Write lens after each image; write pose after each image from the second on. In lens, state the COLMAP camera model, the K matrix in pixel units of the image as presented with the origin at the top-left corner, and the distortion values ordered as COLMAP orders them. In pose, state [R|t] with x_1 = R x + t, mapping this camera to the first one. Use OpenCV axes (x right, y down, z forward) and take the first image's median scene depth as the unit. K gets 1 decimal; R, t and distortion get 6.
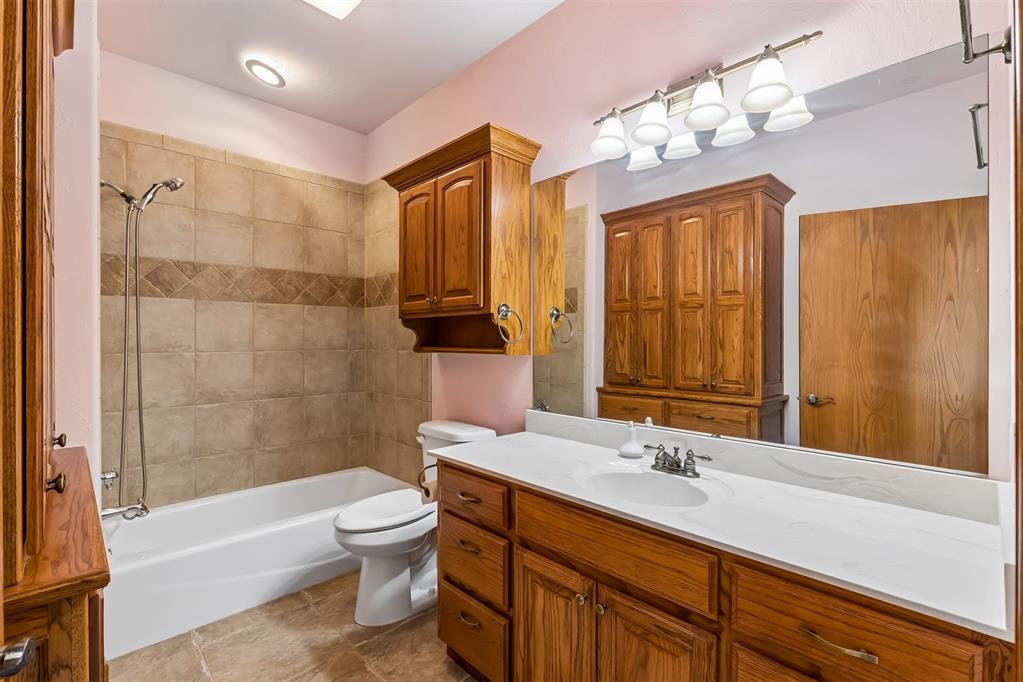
lens RADIAL K [[466.4, 0, 513.2], [0, 466.4, 344.6], [0, 0, 1]] dist [0.001275, -0.000333]
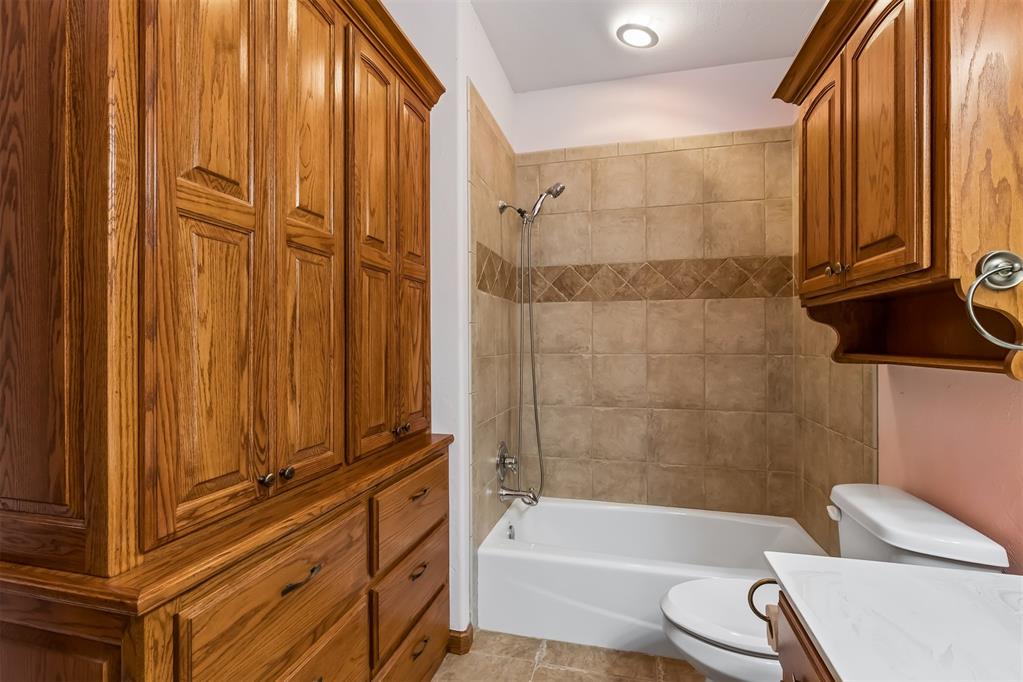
lens RADIAL K [[463.7, 0, 511.5], [0, 463.7, 341.0], [0, 0, 1]] dist [-0.001195, -0.000054]
pose [[0.524991, -0.000923, -0.851107, 0.072894], [-0.008592, 0.999943, -0.006384, -0.003227], [0.851064, 0.010664, 0.524953, 0.310321]]
